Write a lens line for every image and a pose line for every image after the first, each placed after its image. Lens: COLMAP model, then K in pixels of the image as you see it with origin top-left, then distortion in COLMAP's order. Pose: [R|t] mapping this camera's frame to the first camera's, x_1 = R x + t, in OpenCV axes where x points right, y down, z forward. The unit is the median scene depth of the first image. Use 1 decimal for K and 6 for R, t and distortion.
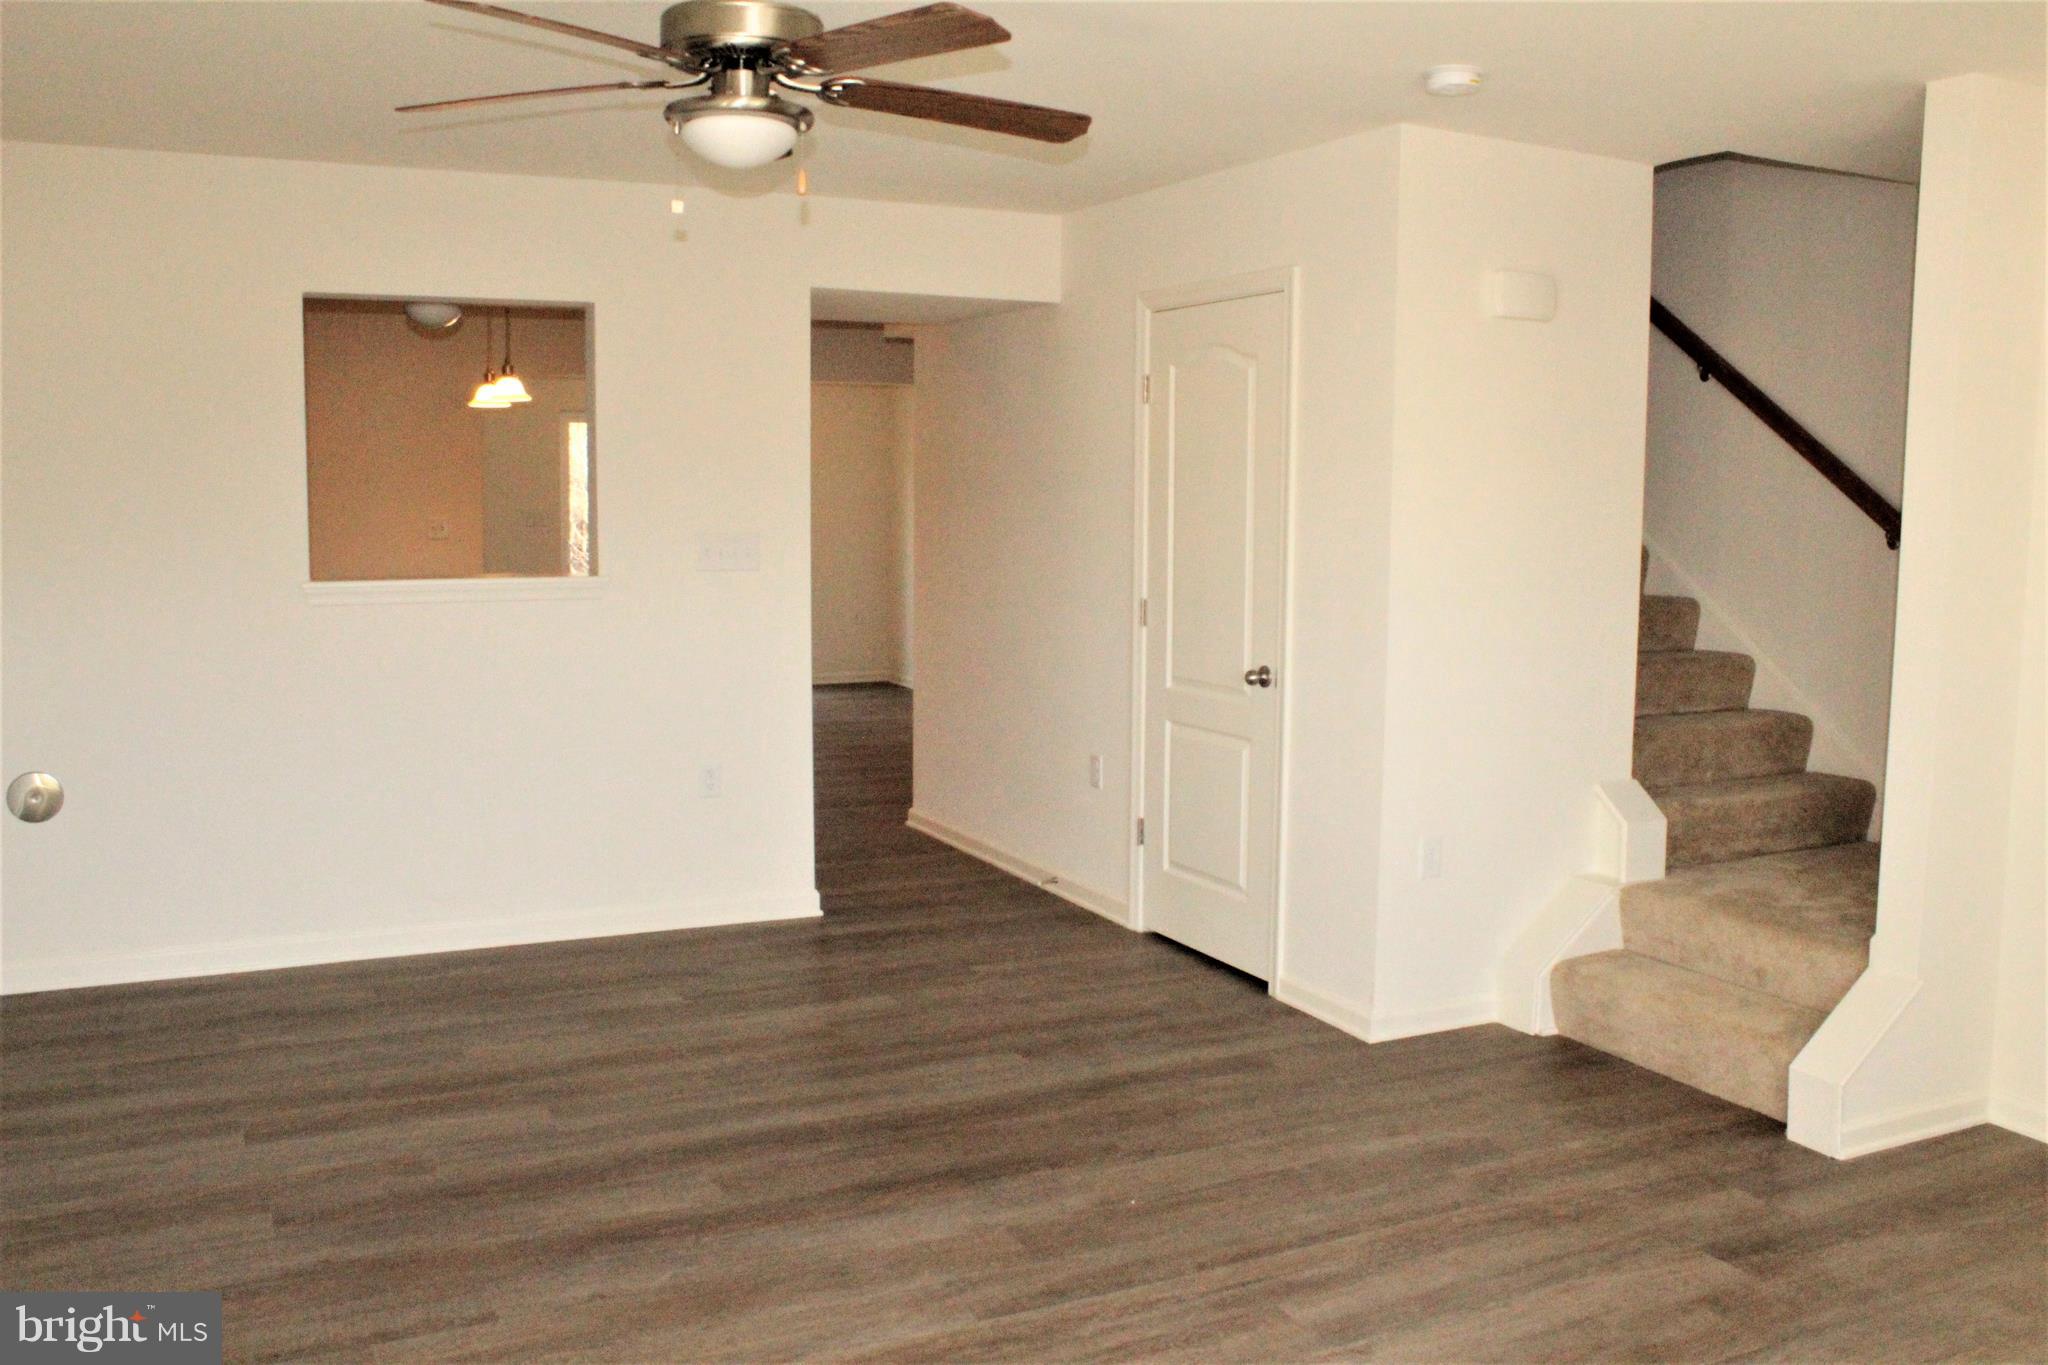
lens RADIAL K [[1717.5, 0, 1022.0], [0, 1717.5, 662.5], [0, 0, 1]] dist [-0.138512, 0.092906]
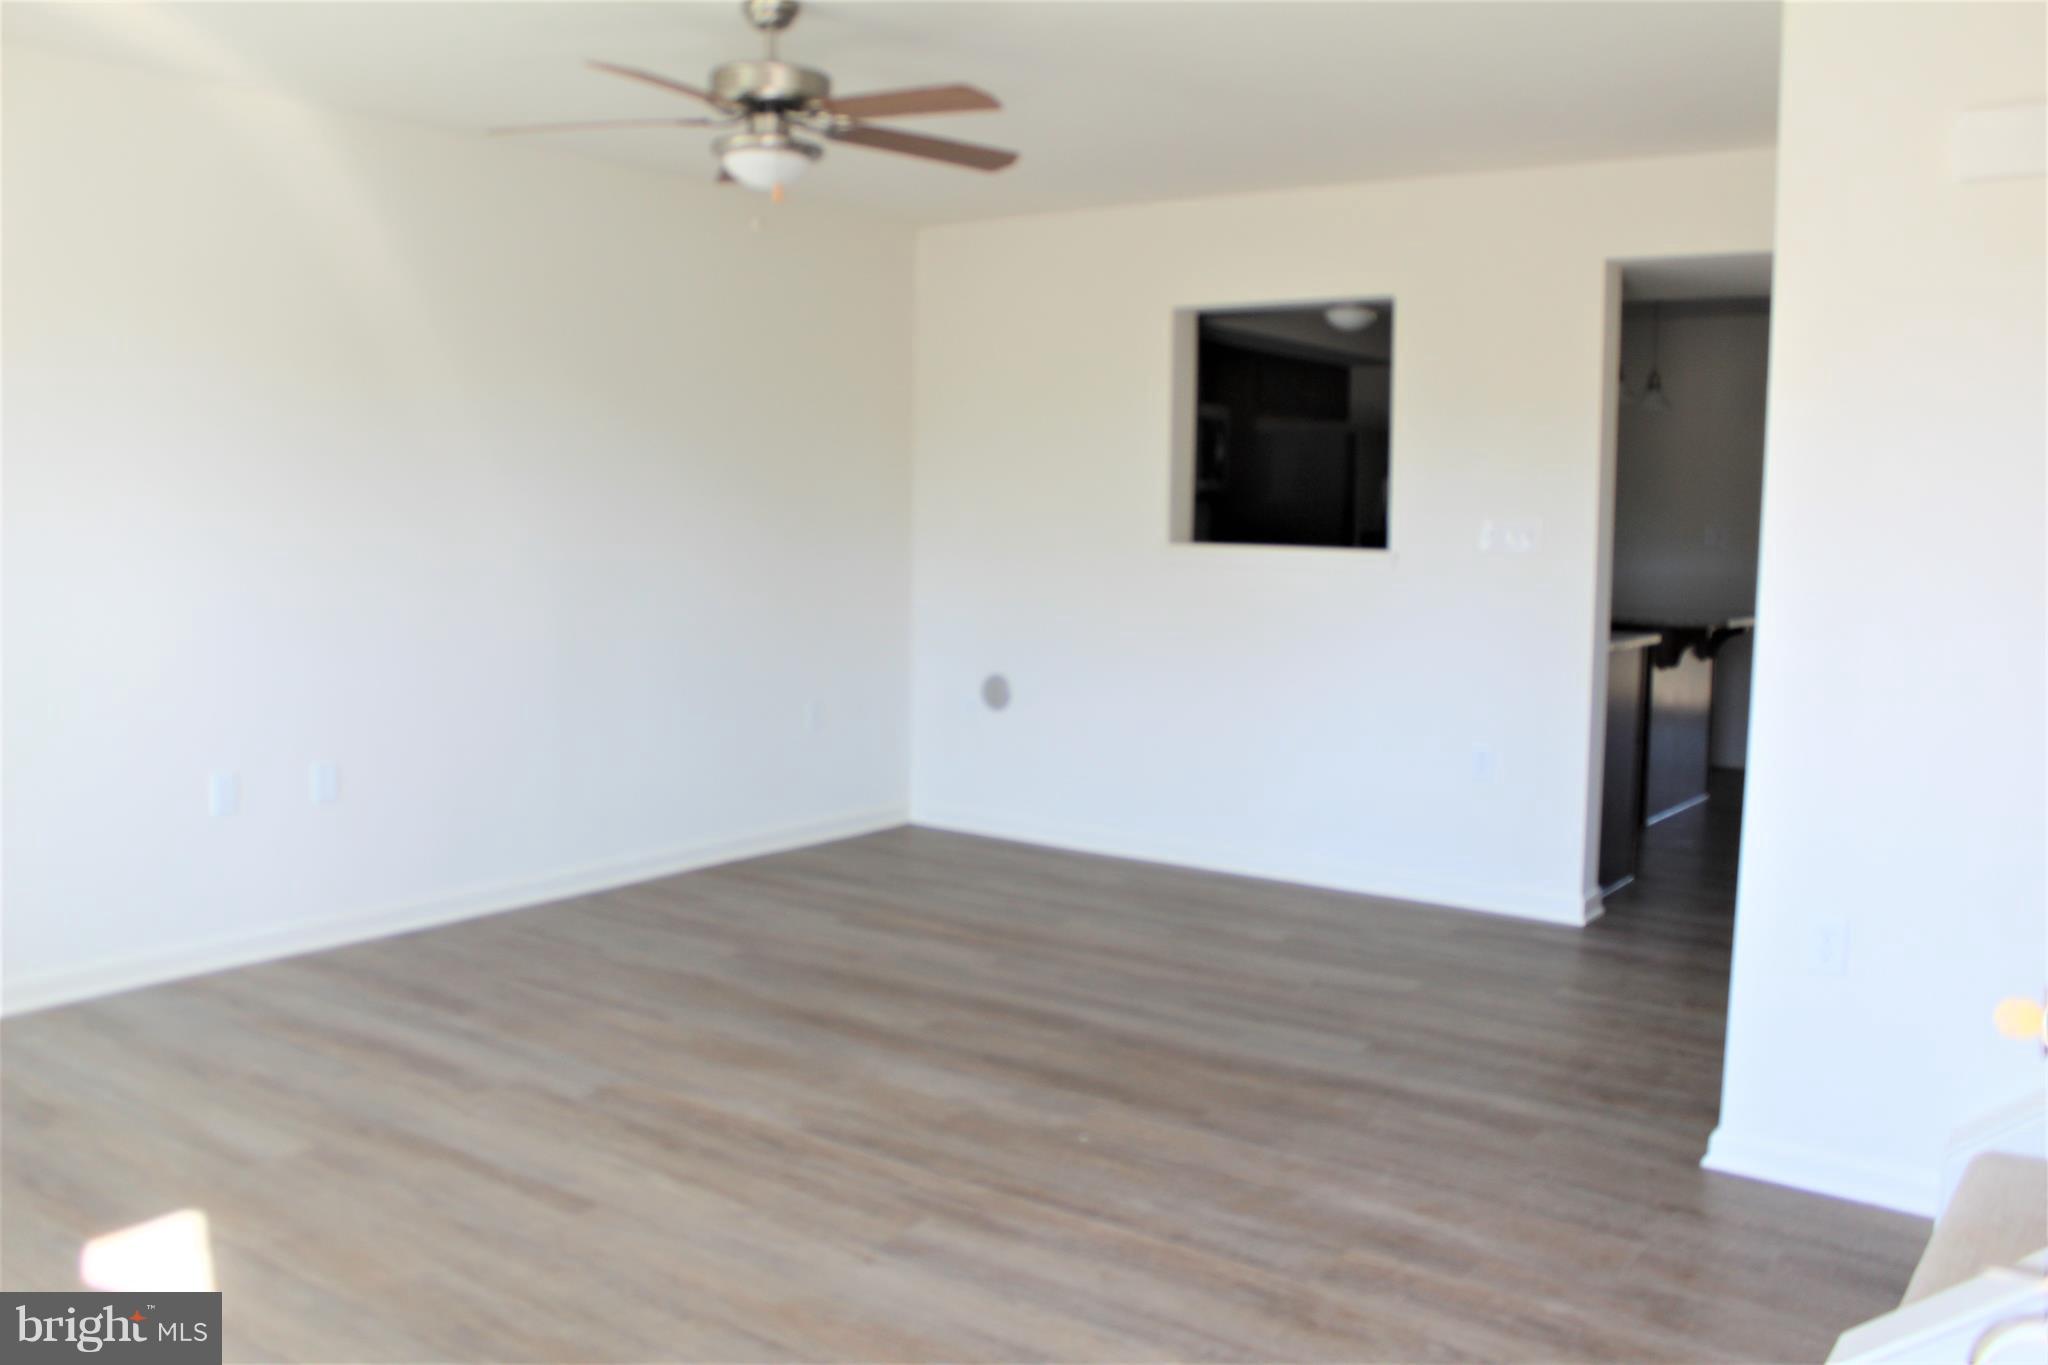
lens RADIAL K [[1717.5, 0, 1022.0], [0, 1717.5, 662.5], [0, 0, 1]] dist [-0.138512, 0.092906]
pose [[0.477688, 0.086075, -0.874303, 0.916271], [-0.099561, 0.994081, 0.043470, -0.006588], [0.872870, 0.066281, 0.483431, 0.453578]]
